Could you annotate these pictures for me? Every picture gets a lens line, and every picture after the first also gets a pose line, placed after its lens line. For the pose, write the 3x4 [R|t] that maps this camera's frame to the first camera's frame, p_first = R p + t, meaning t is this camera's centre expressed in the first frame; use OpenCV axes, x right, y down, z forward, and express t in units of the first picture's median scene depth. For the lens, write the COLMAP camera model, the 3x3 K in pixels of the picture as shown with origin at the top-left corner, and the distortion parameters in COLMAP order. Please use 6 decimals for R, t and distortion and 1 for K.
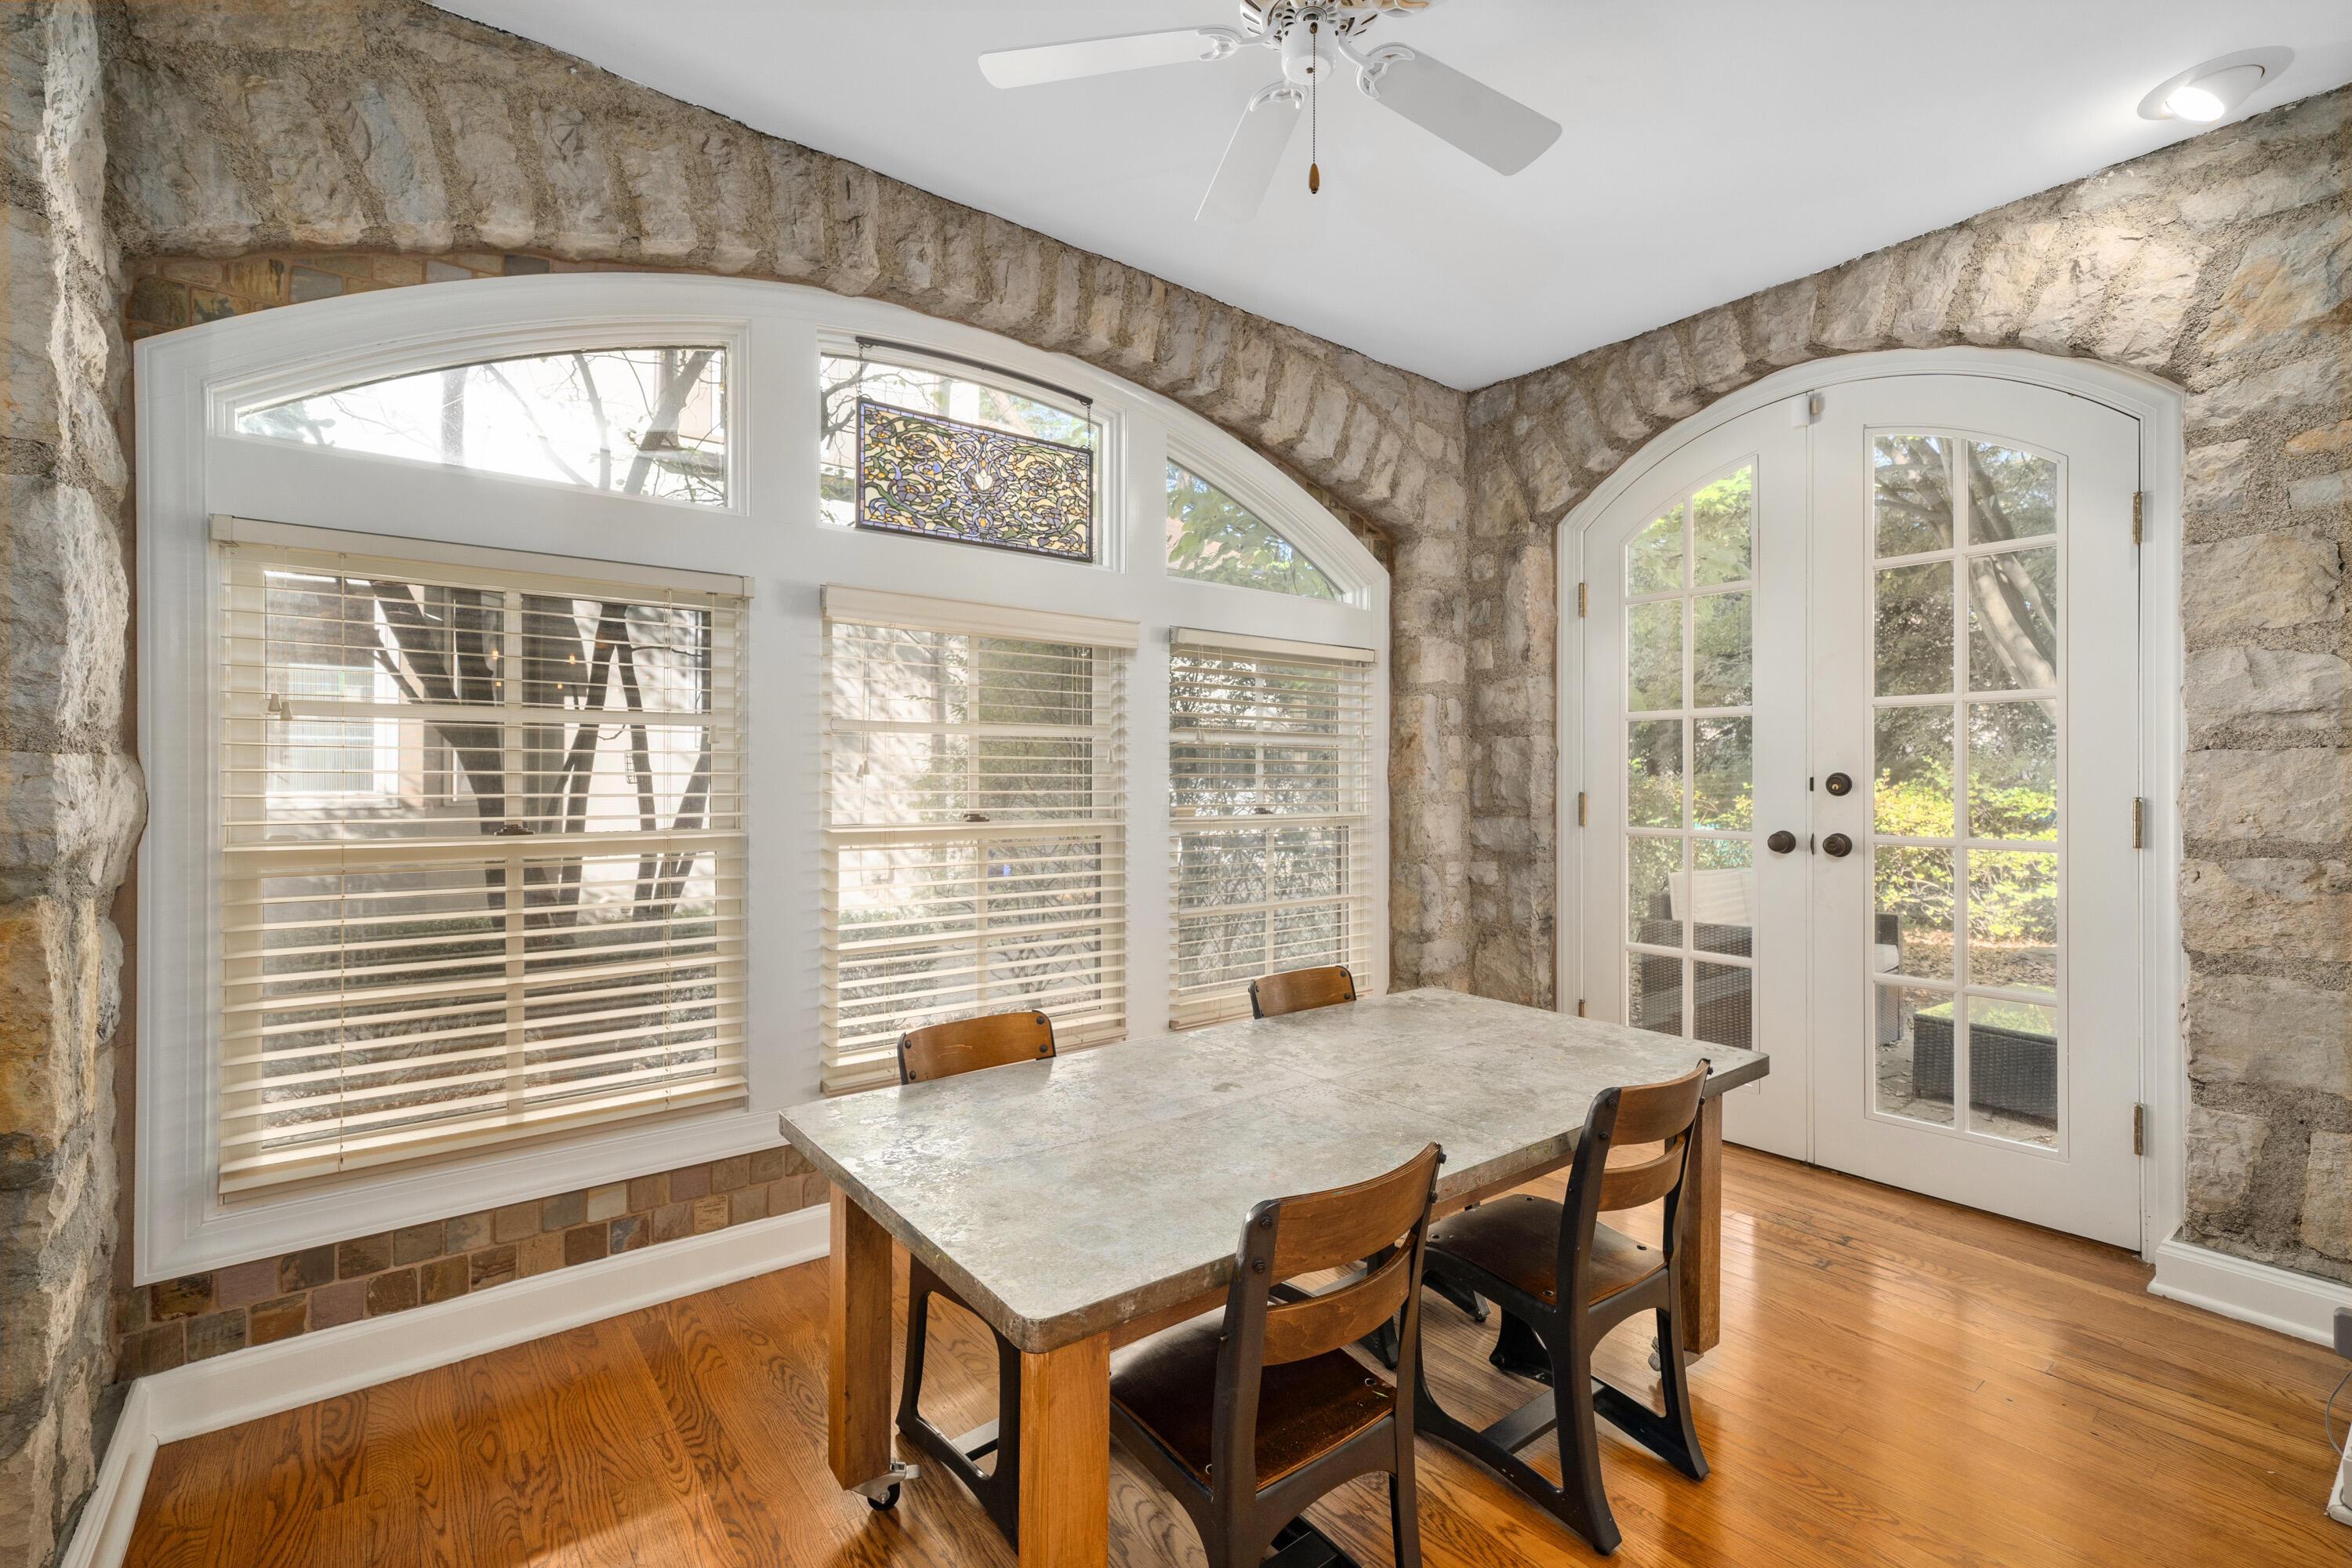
lens RADIAL K [[1037.4, 0, 1170.6], [0, 1037.4, 783.2], [0, 0, 1]] dist [0.007930, 0.001242]
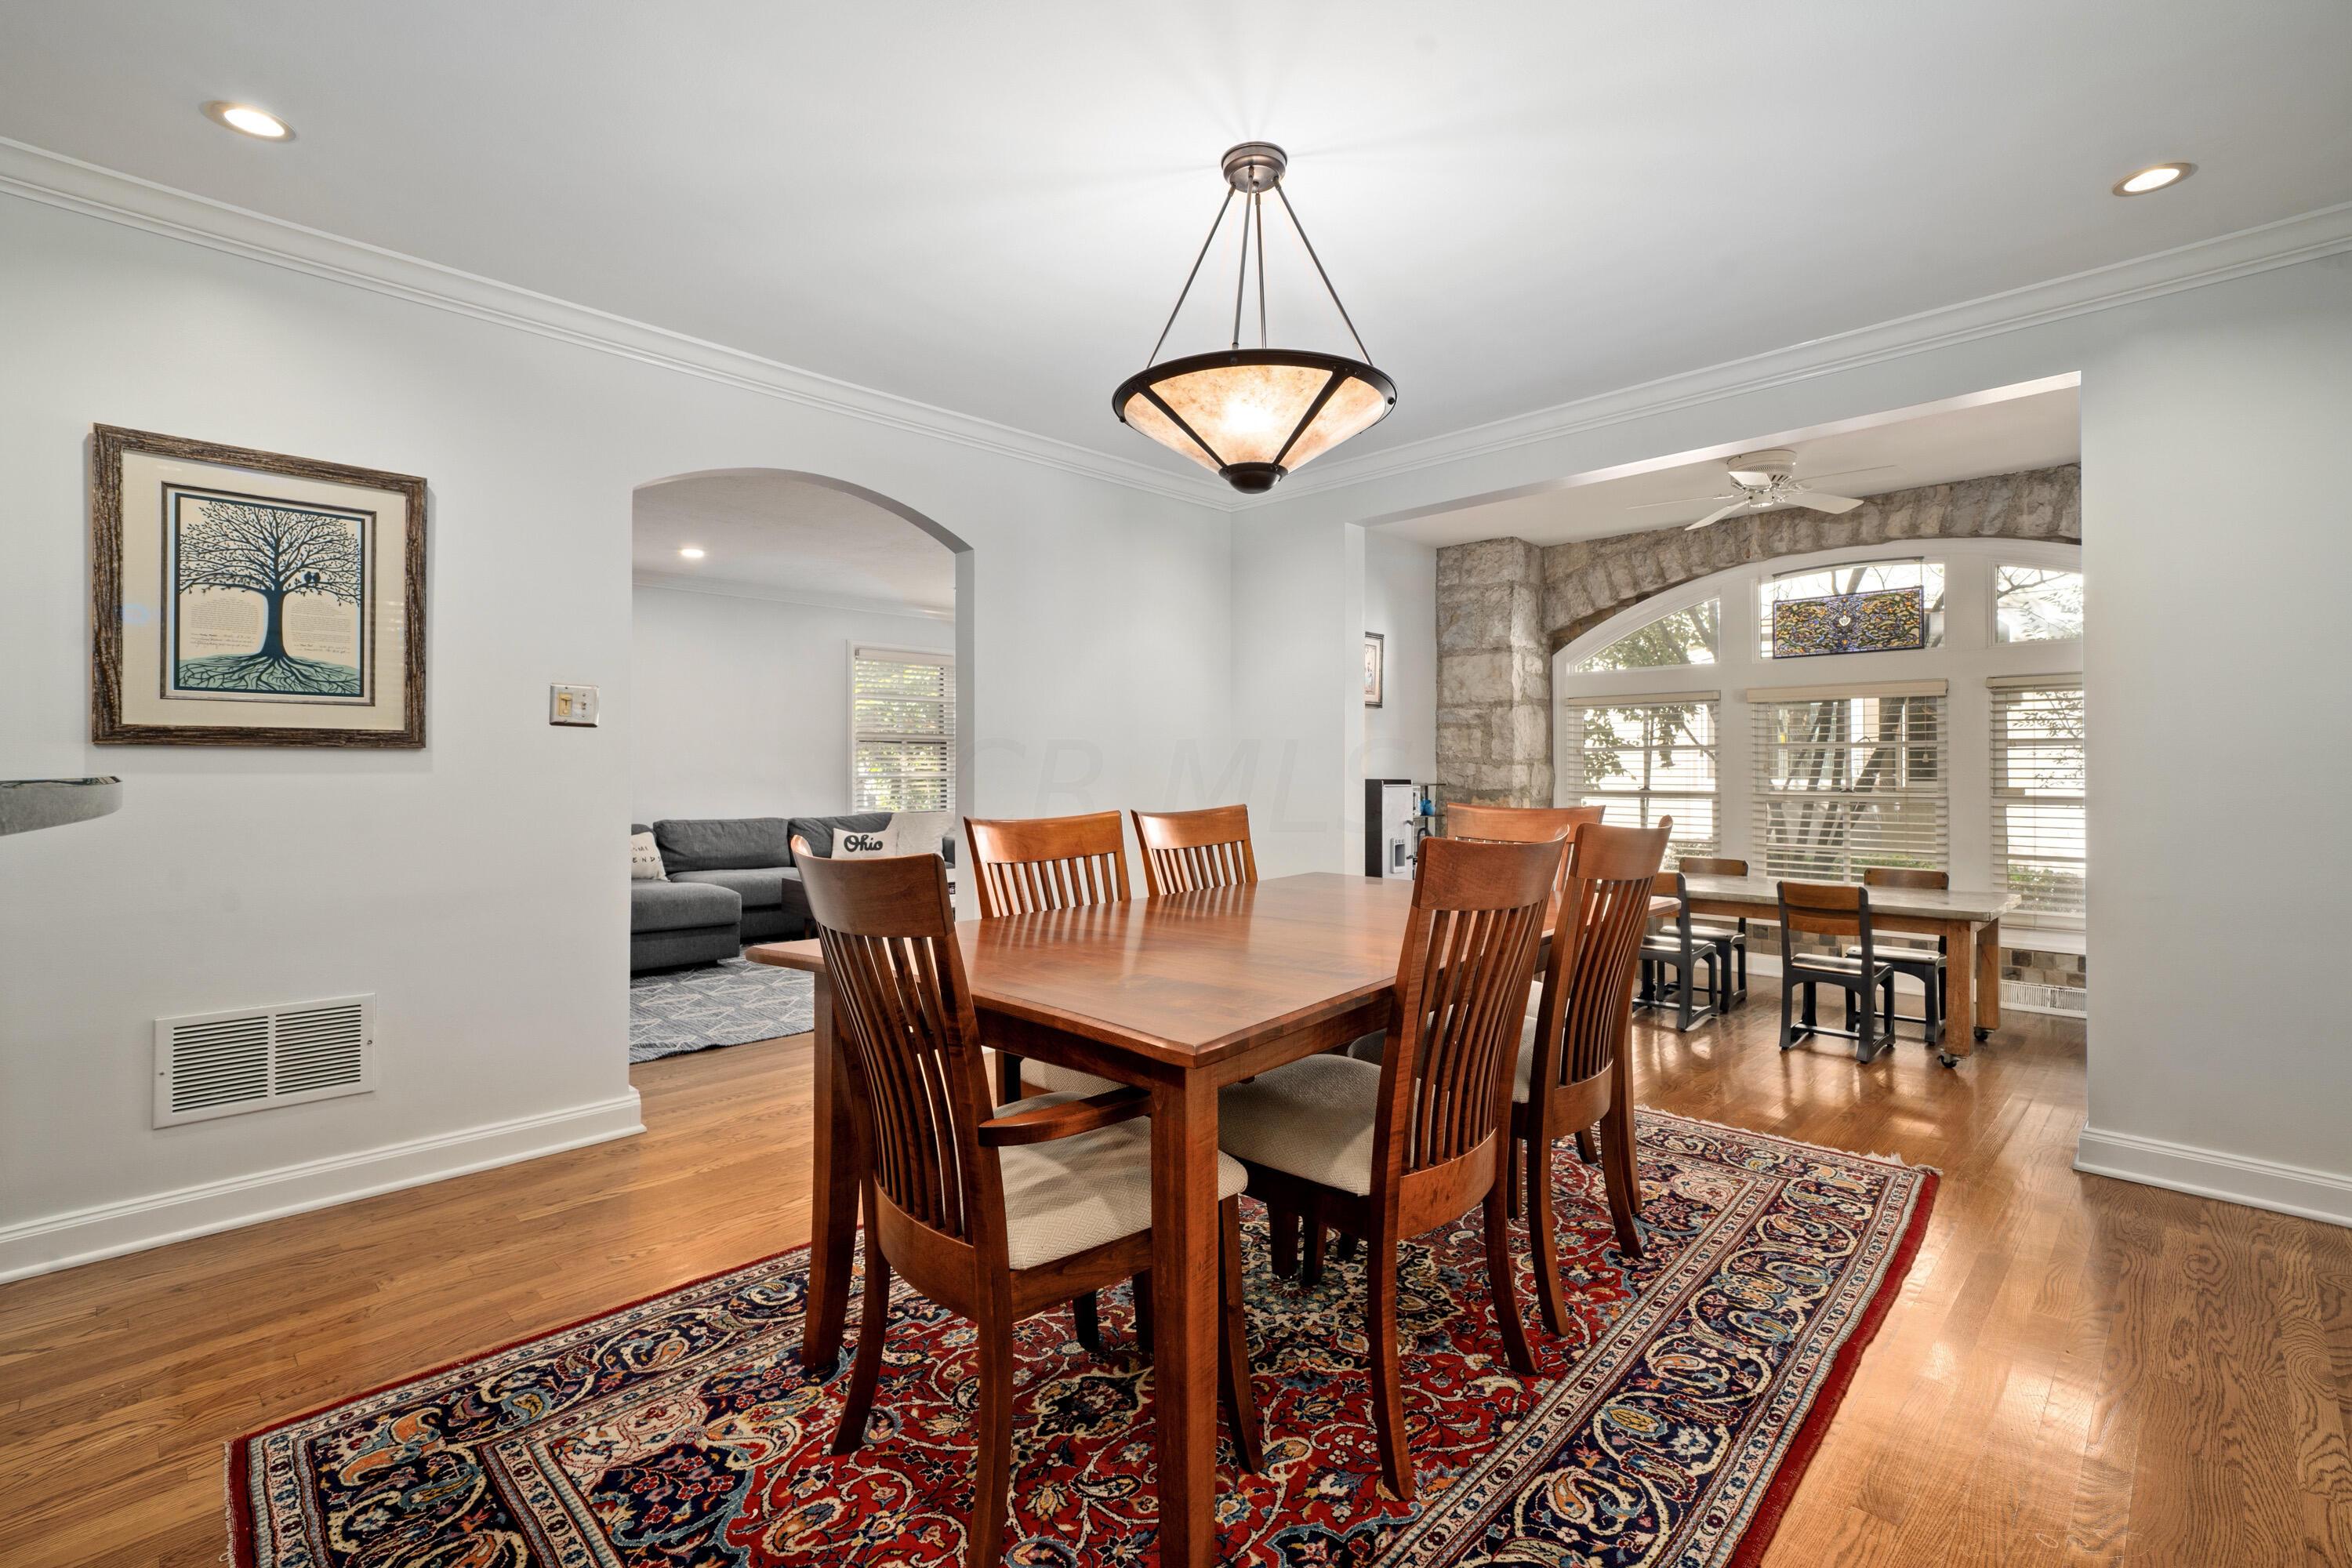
lens RADIAL K [[1037.4, 0, 1169.8], [0, 1037.4, 769.2], [0, 0, 1]] dist [0.007930, 0.001242]
pose [[0.094731, 0.002030, -0.995501, 1.932477], [-0.007446, 0.999971, 0.001330, -0.001024], [0.995475, 0.007287, 0.094743, -0.543296]]
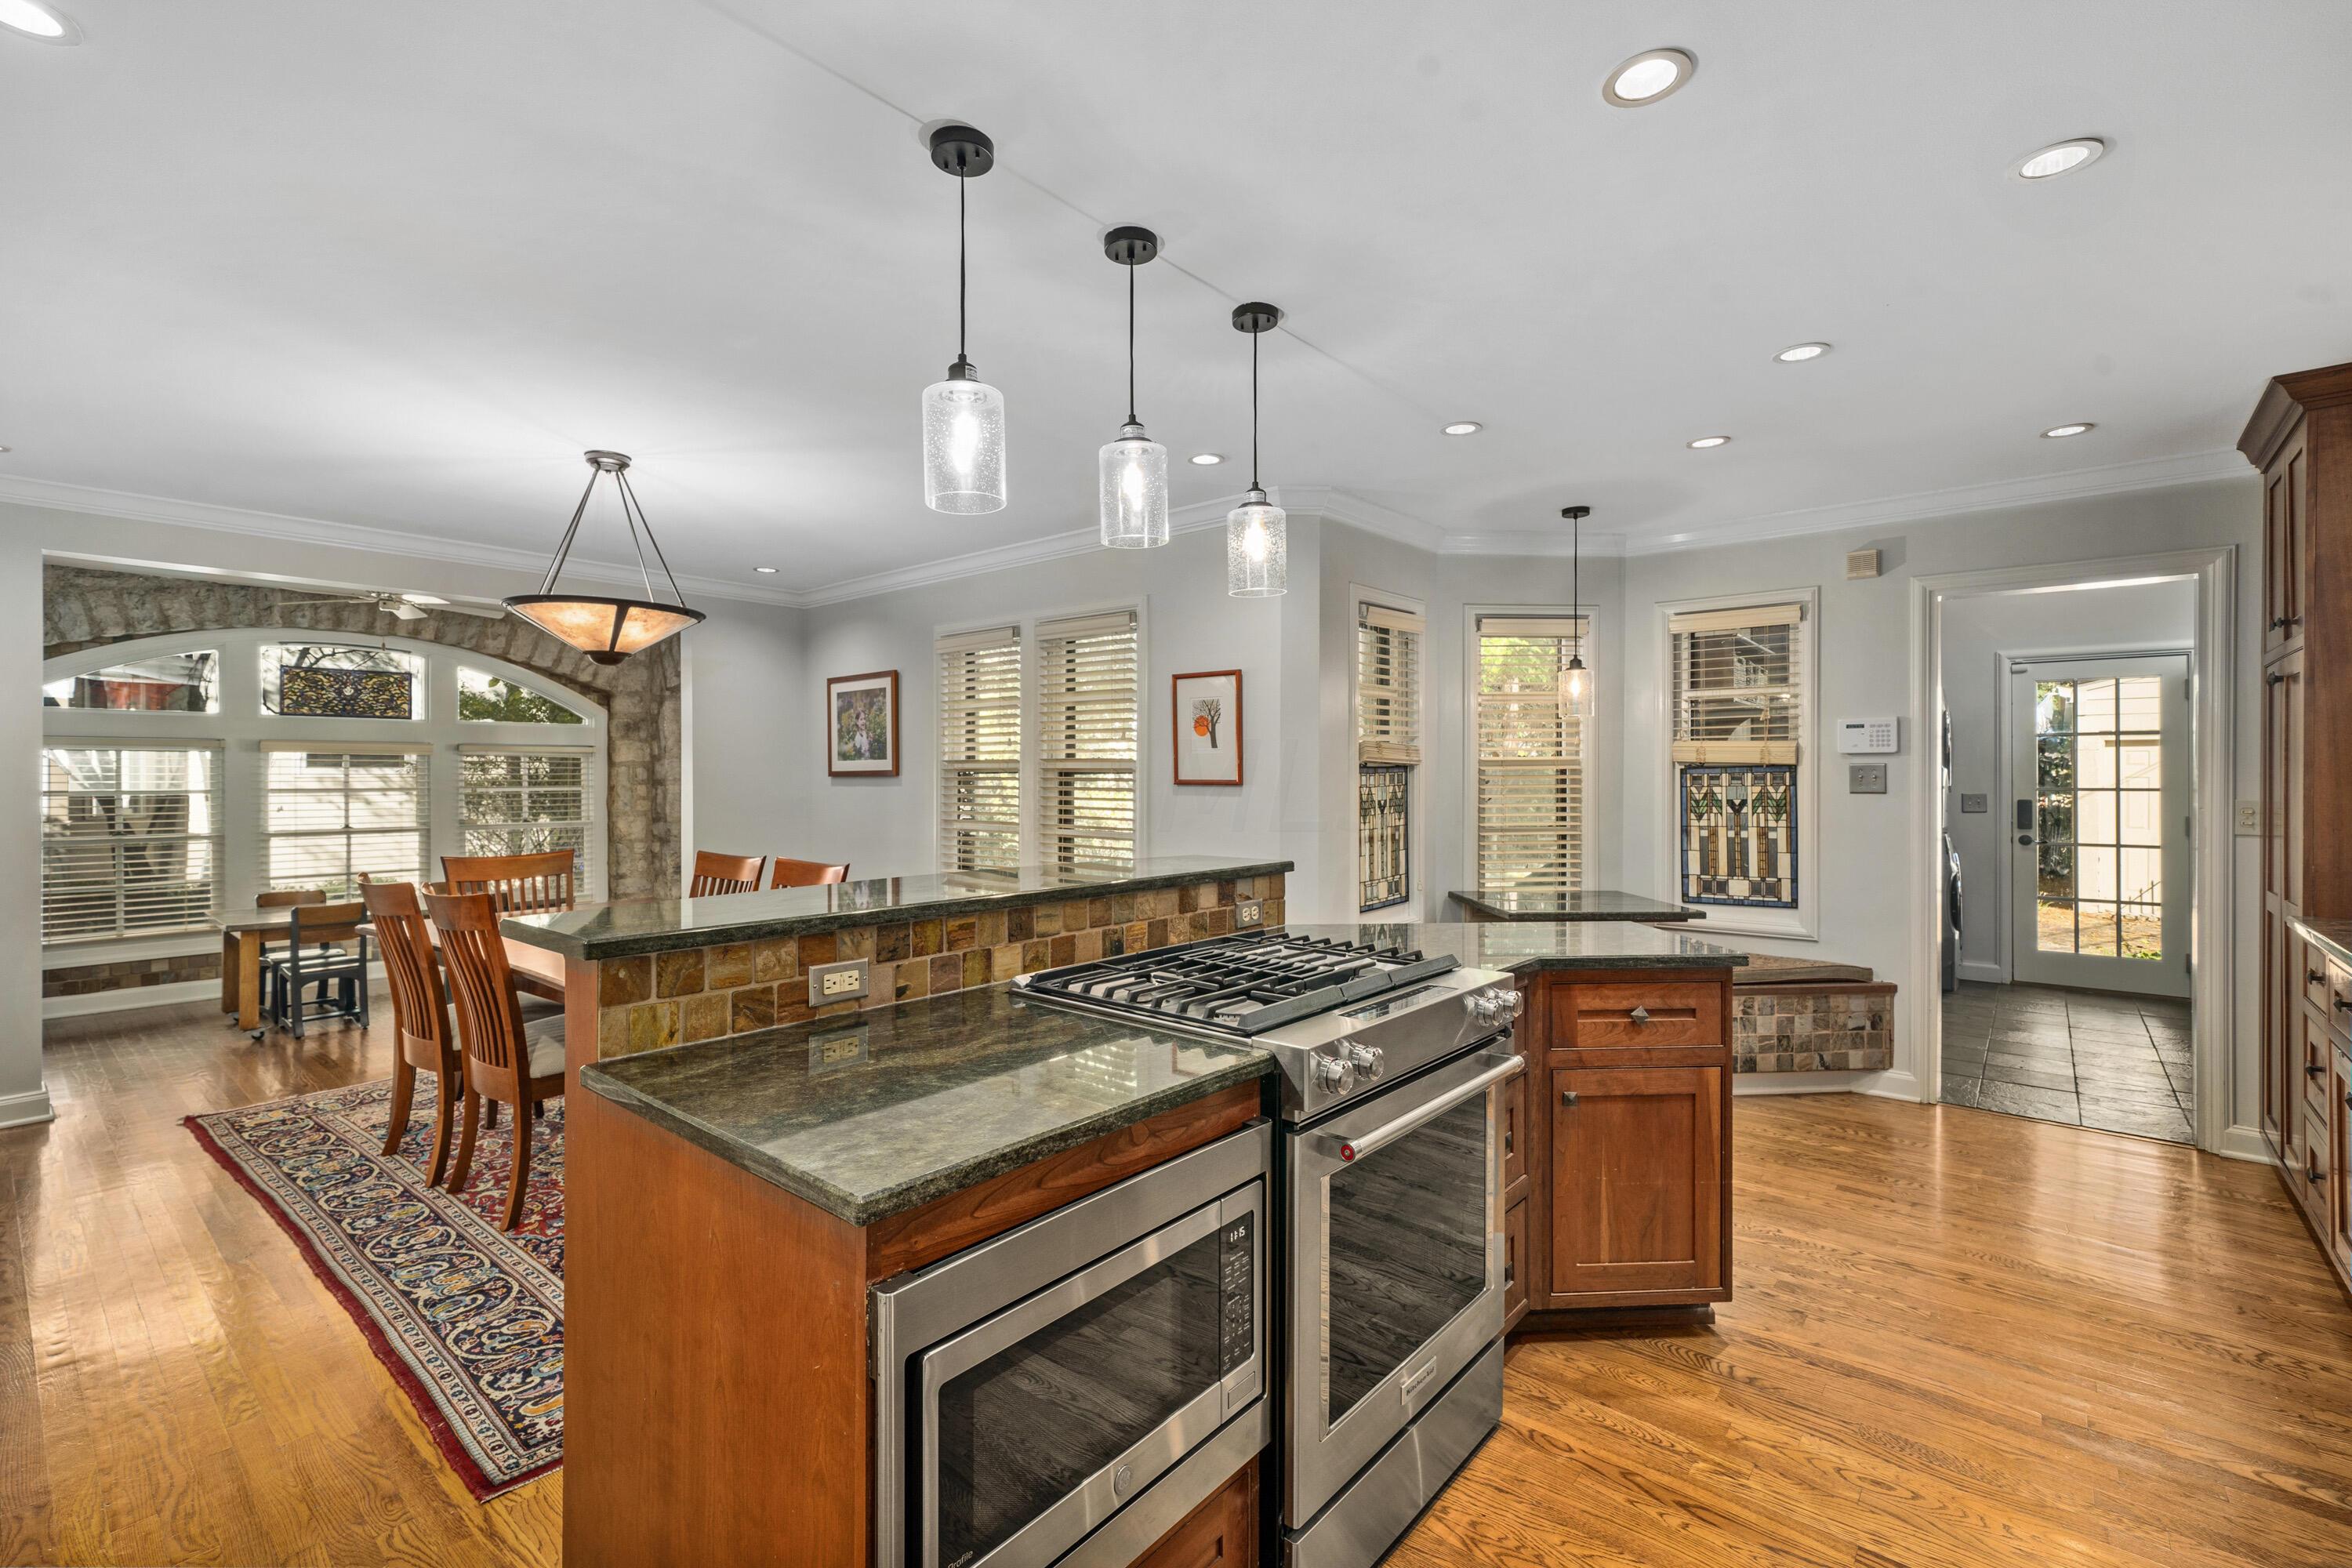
lens RADIAL K [[1037.4, 0, 1171.4], [0, 1037.4, 779.6], [0, 0, 1]] dist [0.007930, 0.001242]
pose [[0.981588, -0.007629, 0.190858, 1.467458], [0.008203, 0.999964, -0.002219, -0.065440], [-0.190835, 0.003743, 0.981615, -2.101200]]
